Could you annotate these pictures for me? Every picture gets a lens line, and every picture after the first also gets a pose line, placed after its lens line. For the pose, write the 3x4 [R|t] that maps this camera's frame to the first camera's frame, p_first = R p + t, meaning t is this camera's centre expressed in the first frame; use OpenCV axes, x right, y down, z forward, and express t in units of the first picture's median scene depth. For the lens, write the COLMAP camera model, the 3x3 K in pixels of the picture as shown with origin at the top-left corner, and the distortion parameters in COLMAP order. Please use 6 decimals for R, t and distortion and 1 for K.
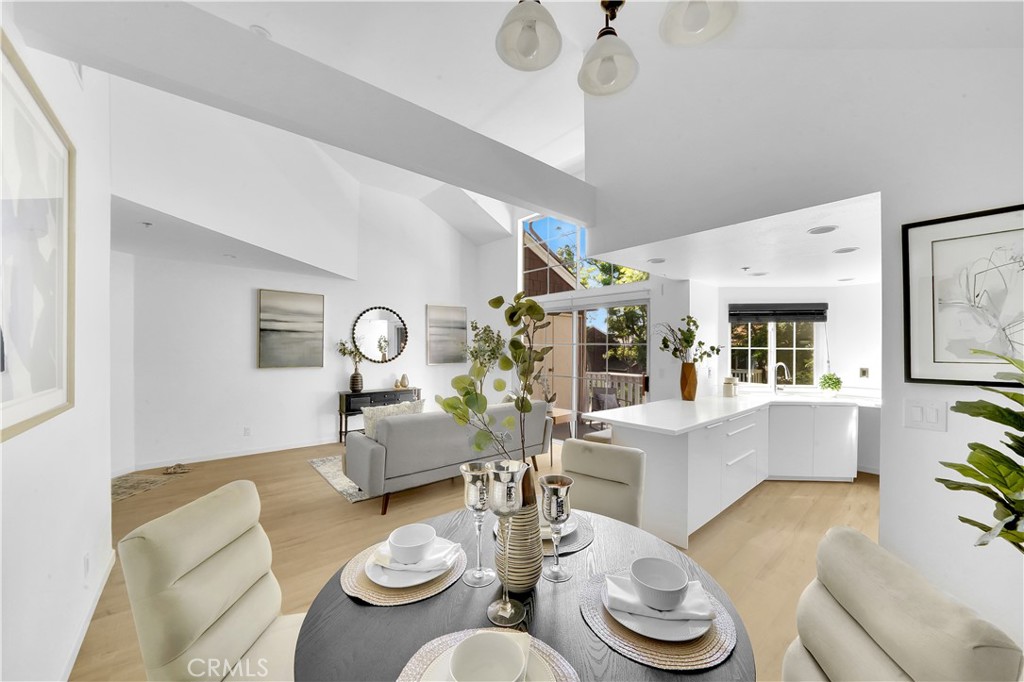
lens RADIAL K [[369.2, 0, 516.4], [0, 369.2, 350.2], [0, 0, 1]] dist [-0.024405, 0.000004]
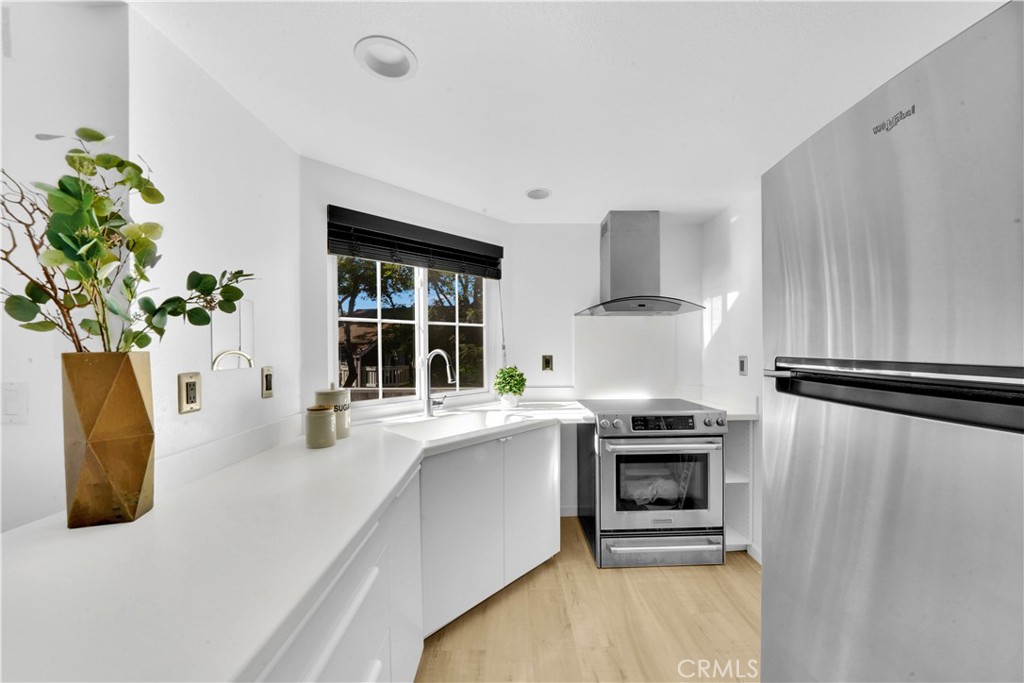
lens RADIAL K [[369.2, 0, 516.4], [0, 369.2, 350.7], [0, 0, 1]] dist [-0.024405, 0.000004]
pose [[0.646161, -0.019044, 0.762963, 0.410743], [0.015427, 0.999810, 0.011890, 0.031160], [-0.763045, 0.004088, 0.646332, 0.592159]]
